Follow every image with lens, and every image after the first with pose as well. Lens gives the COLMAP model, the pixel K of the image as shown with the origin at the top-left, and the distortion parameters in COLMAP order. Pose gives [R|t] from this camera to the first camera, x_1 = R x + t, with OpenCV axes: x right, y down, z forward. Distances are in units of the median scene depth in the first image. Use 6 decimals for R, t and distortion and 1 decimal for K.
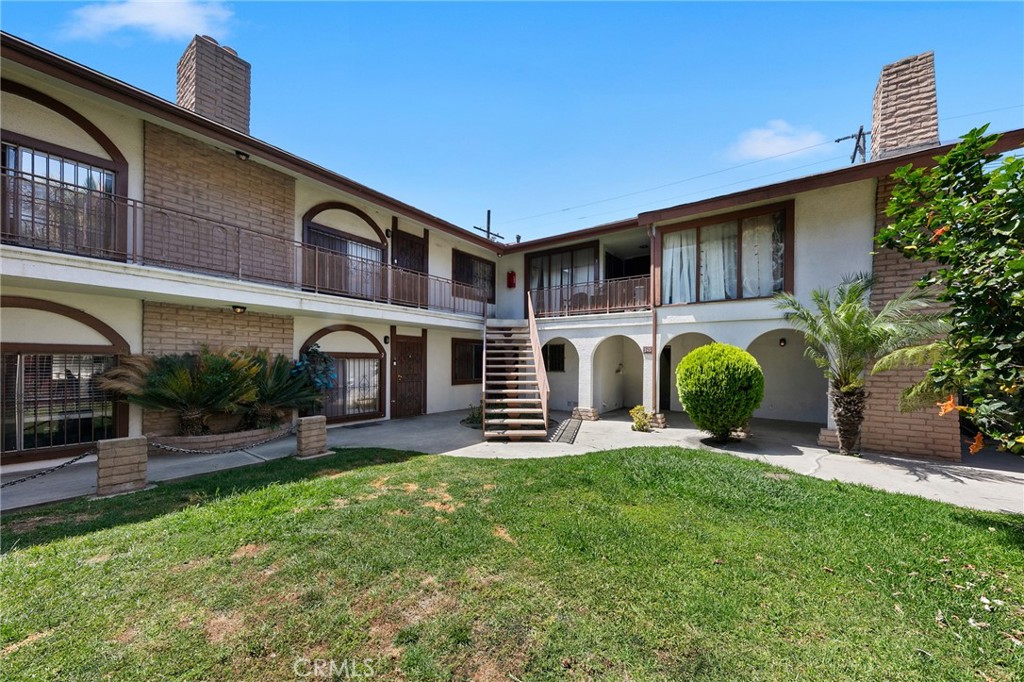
lens RADIAL K [[398.1, 0, 515.0], [0, 398.1, 366.3], [0, 0, 1]] dist [0.000156, -0.000008]
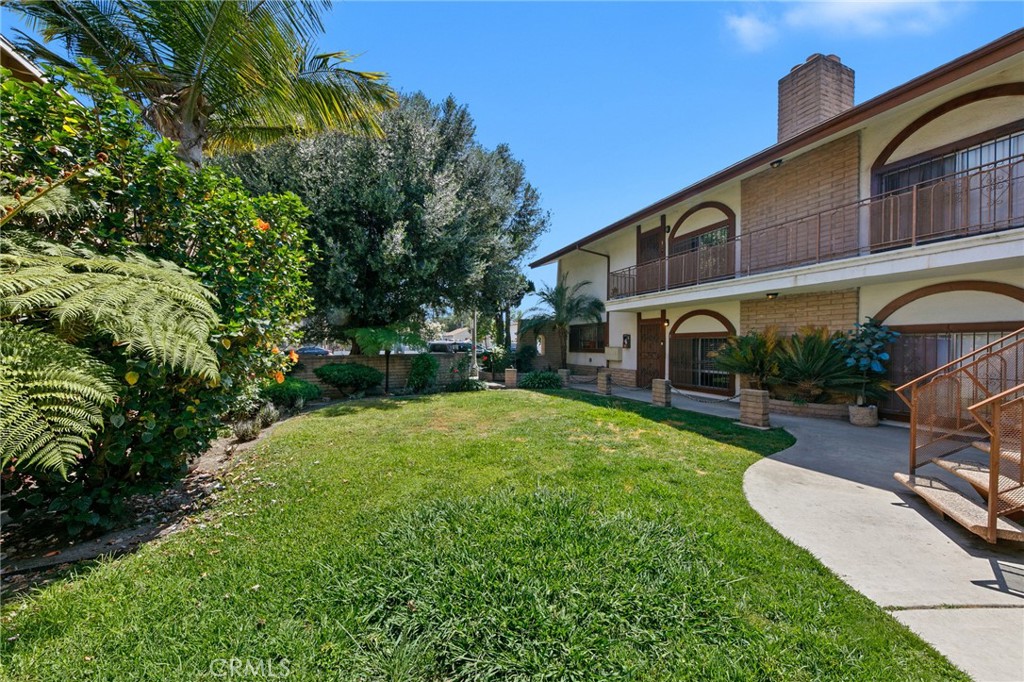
lens RADIAL K [[369.3, 0, 512.0], [0, 369.3, 341.0], [0, 0, 1]] dist [-0.000304, -0.000032]
pose [[-0.549800, -0.006170, -0.835274, 0.592621], [0.003312, 0.999949, -0.009567, -0.001758], [0.835290, -0.008026, -0.549751, 0.874218]]
